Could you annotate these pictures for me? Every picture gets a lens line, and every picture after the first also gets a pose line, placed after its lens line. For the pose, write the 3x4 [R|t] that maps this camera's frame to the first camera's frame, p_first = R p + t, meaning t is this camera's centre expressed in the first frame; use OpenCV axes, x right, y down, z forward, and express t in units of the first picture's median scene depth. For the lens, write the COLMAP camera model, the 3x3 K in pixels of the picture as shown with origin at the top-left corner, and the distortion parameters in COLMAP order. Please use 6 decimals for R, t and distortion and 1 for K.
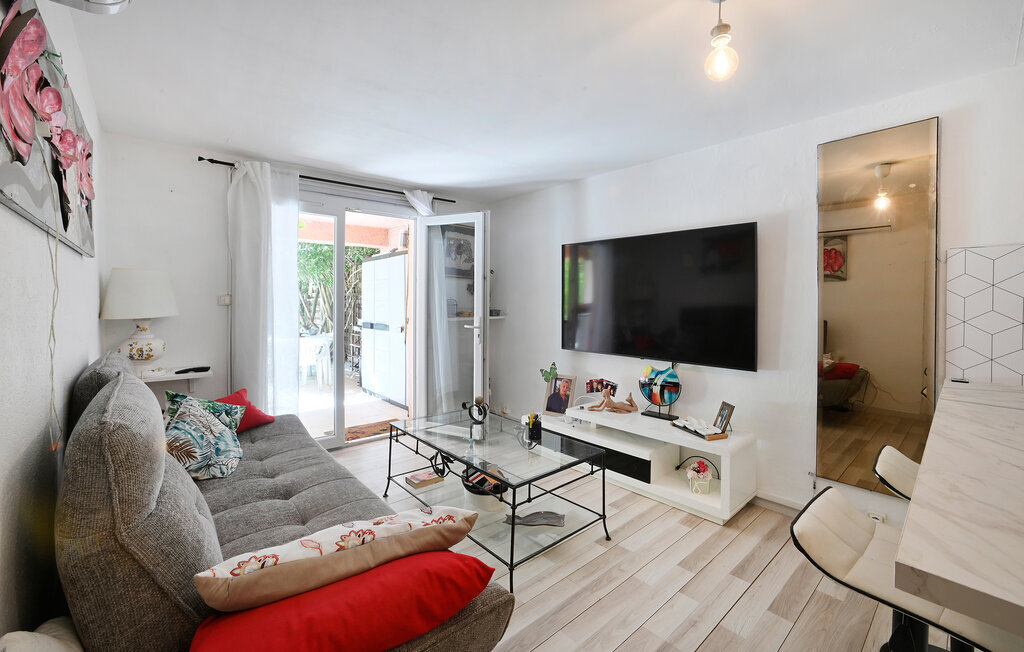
lens RADIAL K [[413.1, 0, 530.8], [0, 413.1, 304.9], [0, 0, 1]] dist [-0.046857, 0.028438]
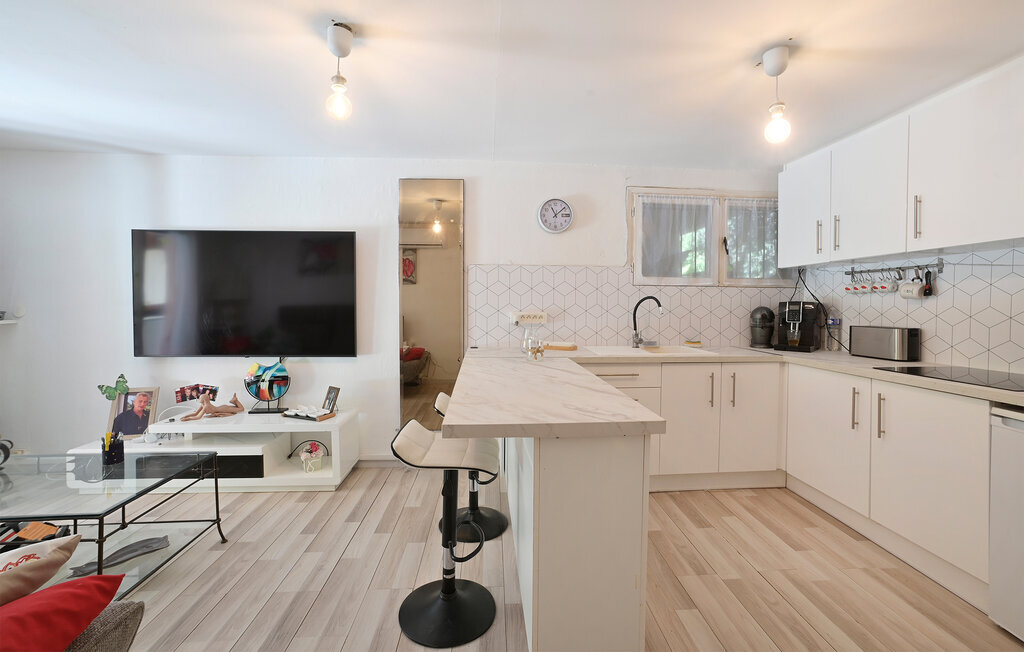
lens RADIAL K [[433.7, 0, 508.6], [0, 433.7, 320.1], [0, 0, 1]] dist [-0.051719, 0.018258]
pose [[0.638222, -0.025760, 0.769421, -0.118513], [0.008055, 0.999609, 0.026784, 0.022871], [-0.769810, -0.010896, 0.638180, -0.134226]]
